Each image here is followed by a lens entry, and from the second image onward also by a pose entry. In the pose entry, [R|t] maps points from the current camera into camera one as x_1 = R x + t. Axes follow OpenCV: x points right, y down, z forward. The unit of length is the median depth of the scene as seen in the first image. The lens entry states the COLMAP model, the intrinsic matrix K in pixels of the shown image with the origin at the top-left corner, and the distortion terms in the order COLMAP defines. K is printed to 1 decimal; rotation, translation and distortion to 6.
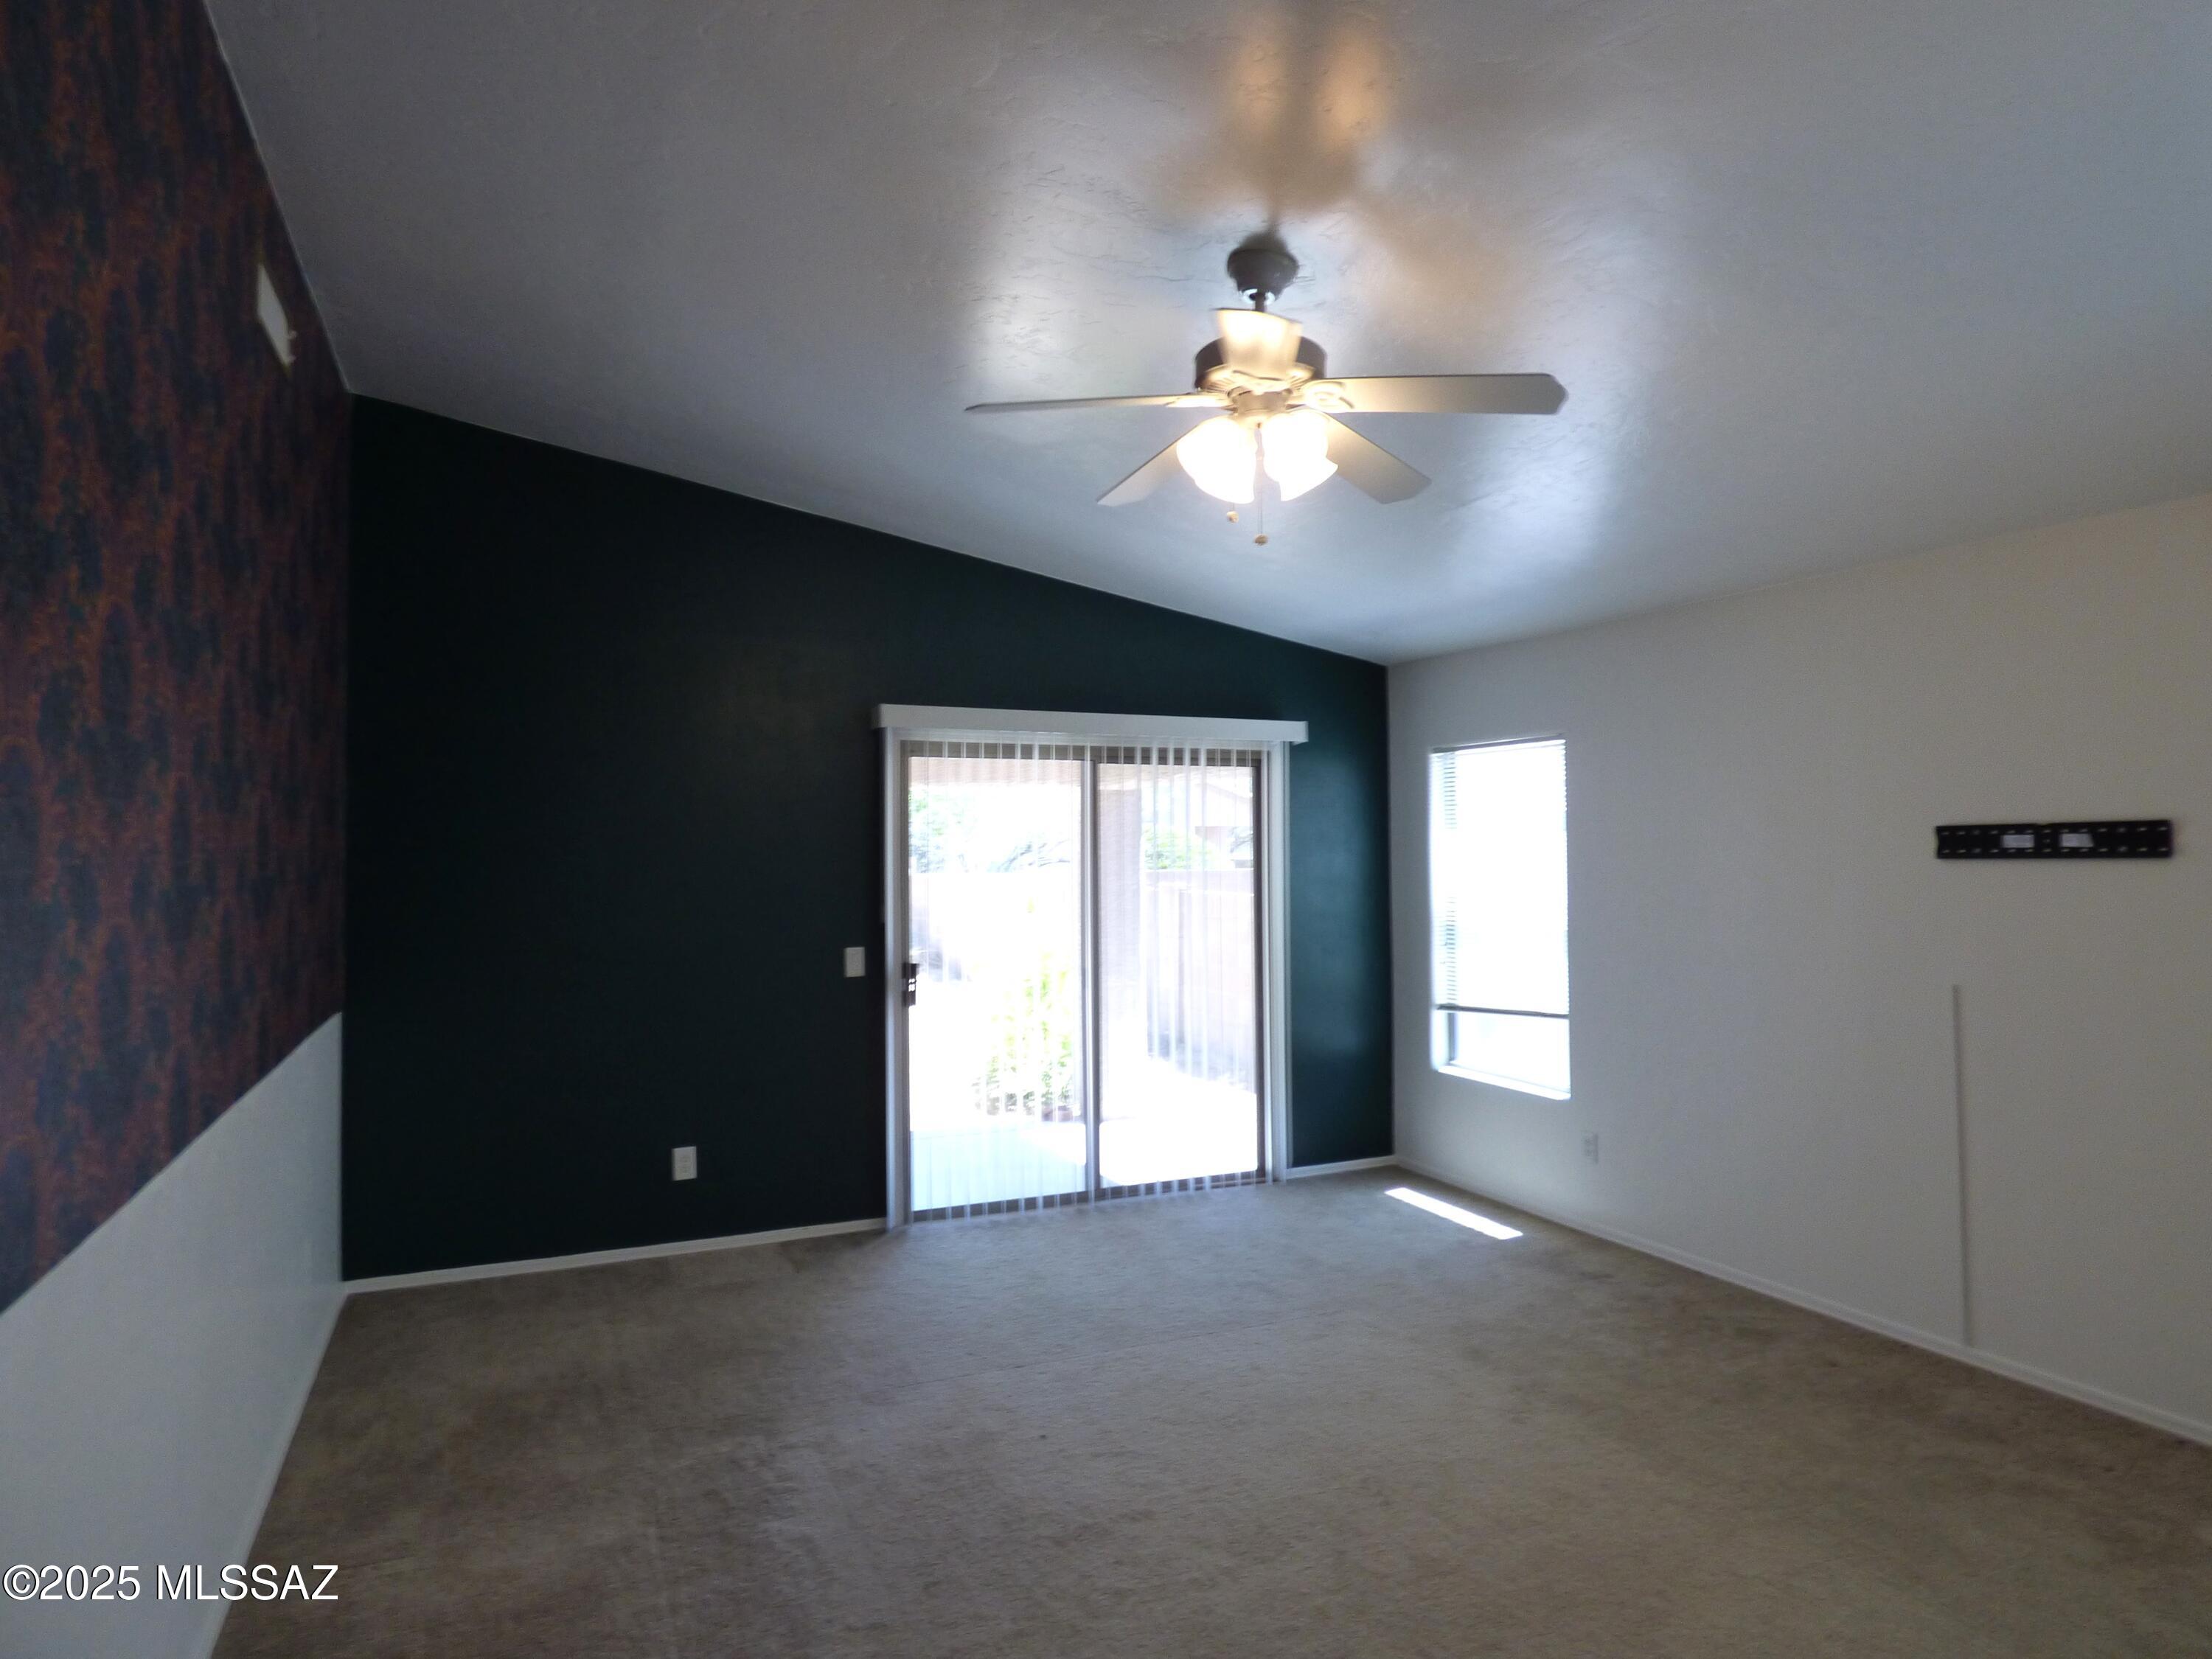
lens RADIAL K [[1379.5, 0, 1112.0], [0, 1379.5, 796.4], [0, 0, 1]] dist [0.018093, 0.001164]
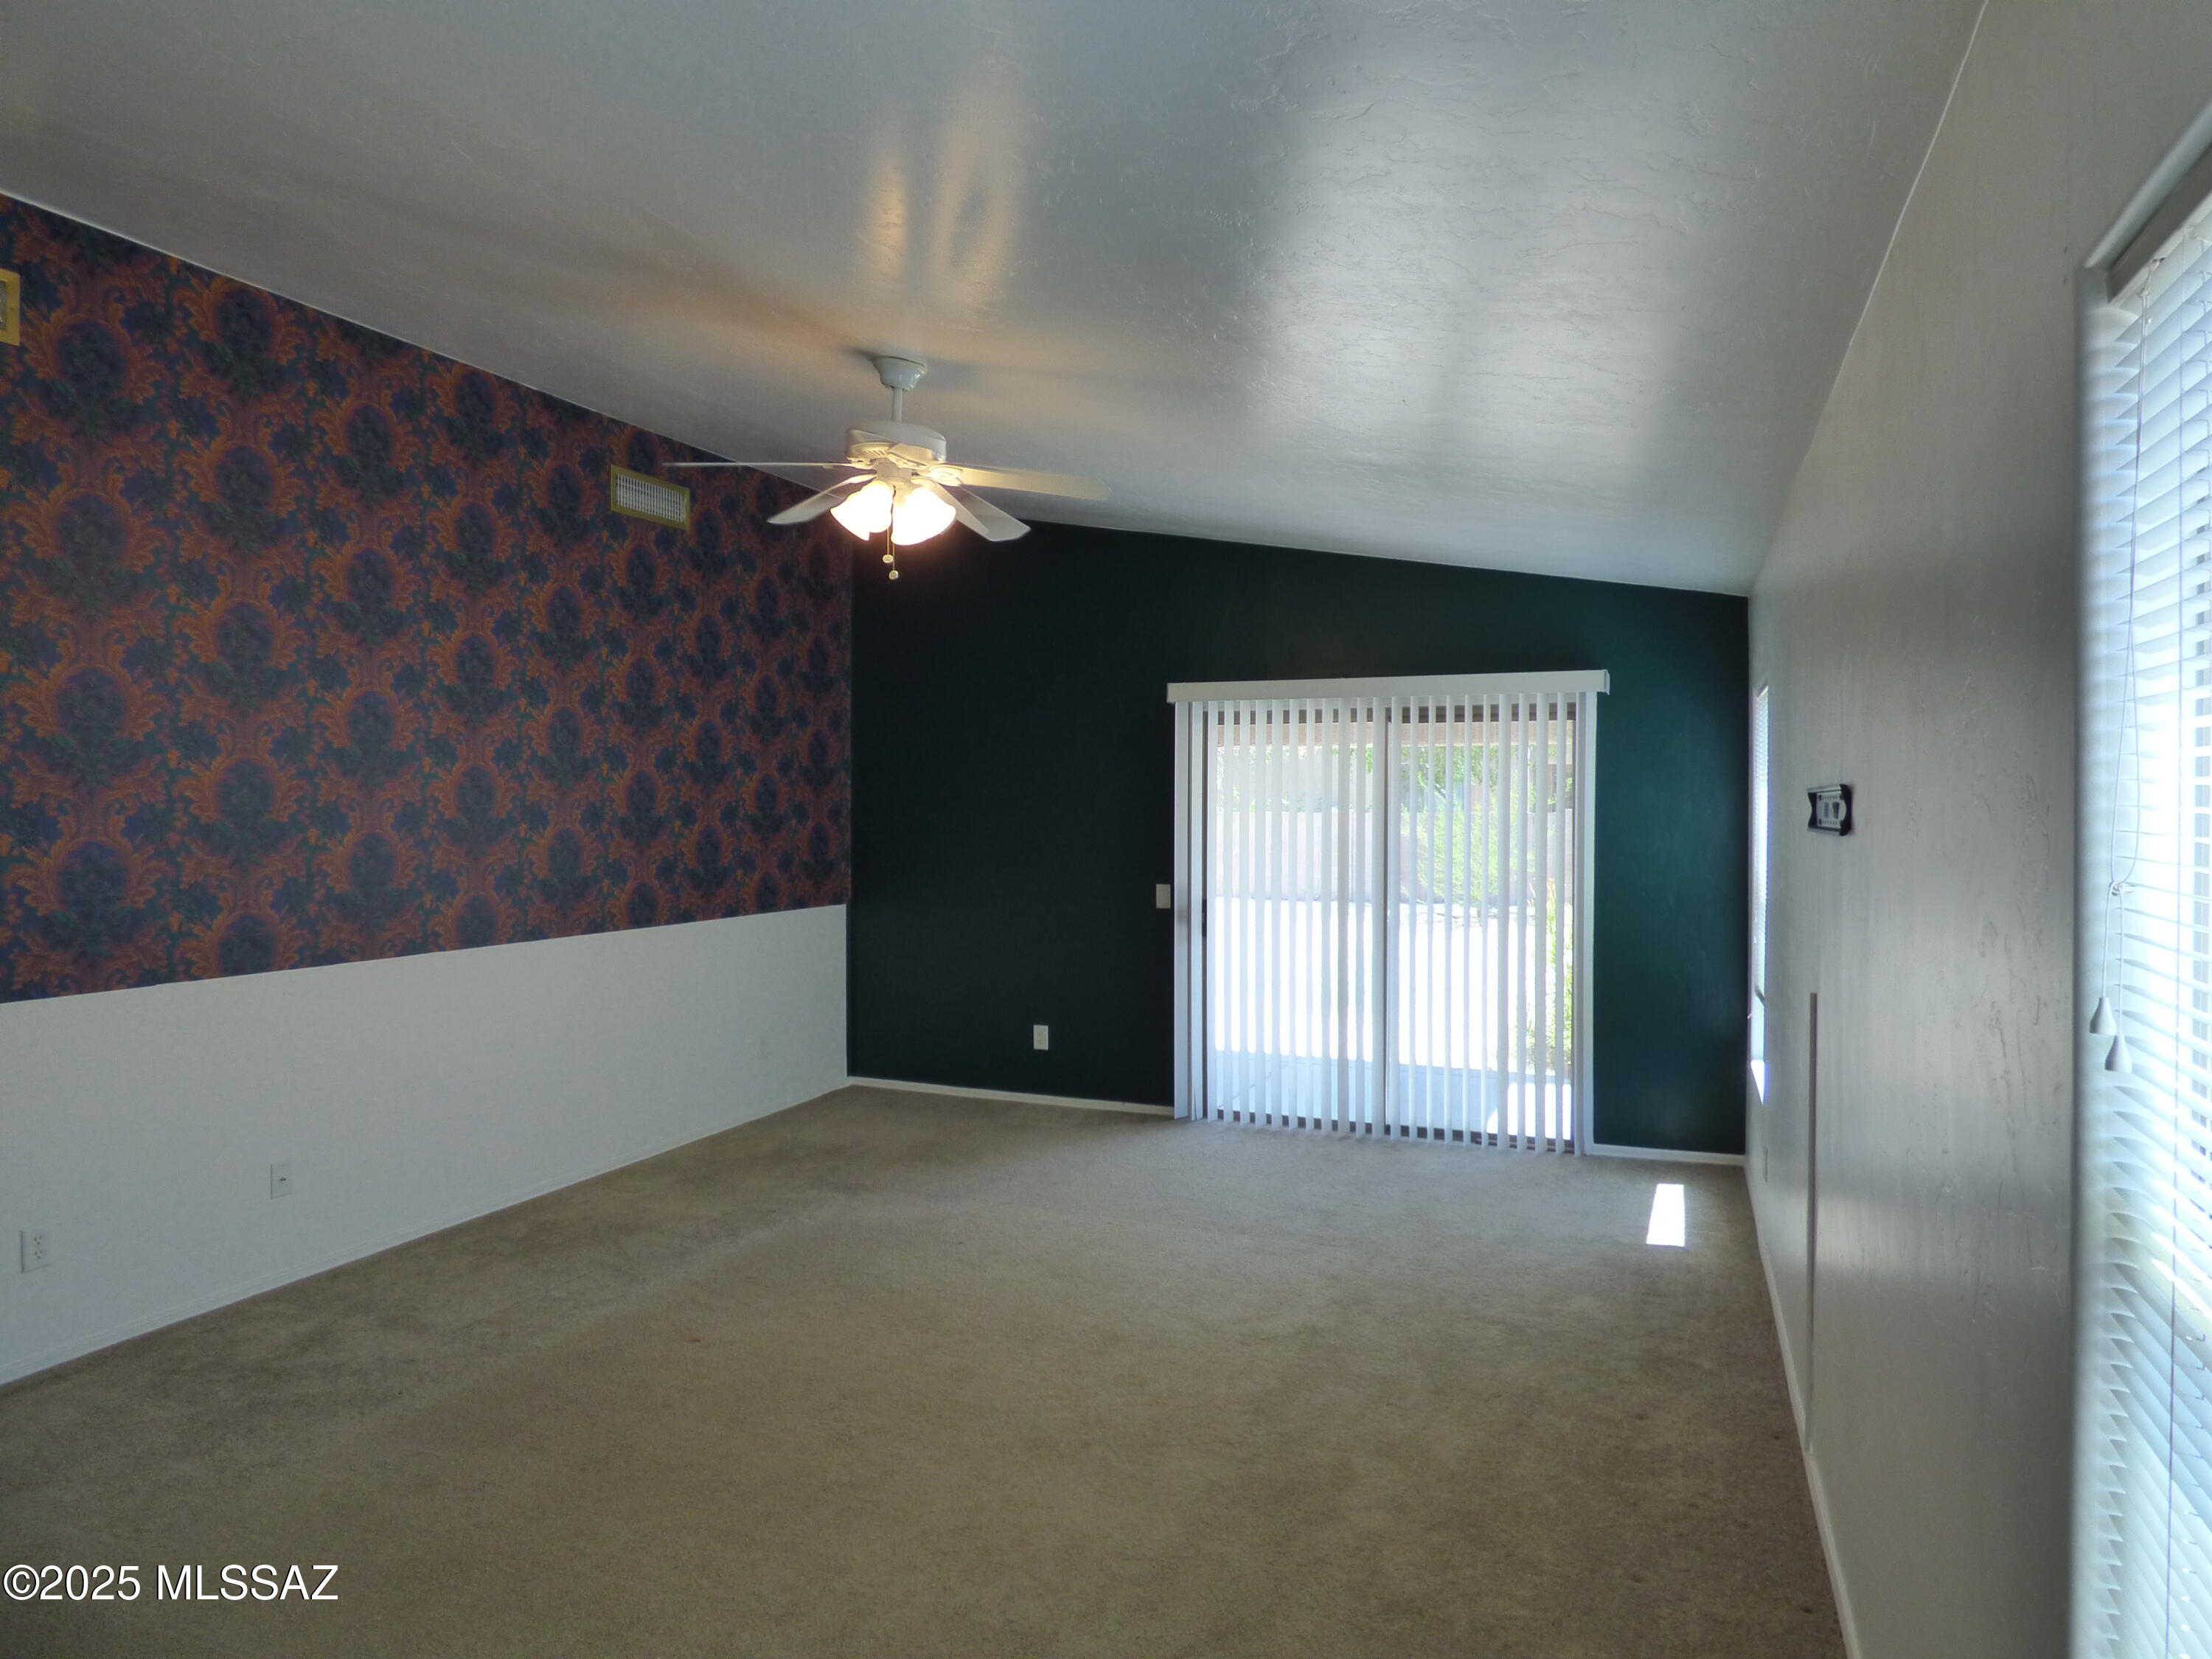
lens RADIAL K [[1355.1, 0, 1115.4], [0, 1355.1, 823.8], [0, 0, 1]] dist [-0.001670, -0.031020]
pose [[0.687028, 0.018417, -0.726398, 0.676899], [0.016306, 0.999036, 0.040752, 0.007368], [0.726448, -0.039843, 0.686065, 0.161829]]
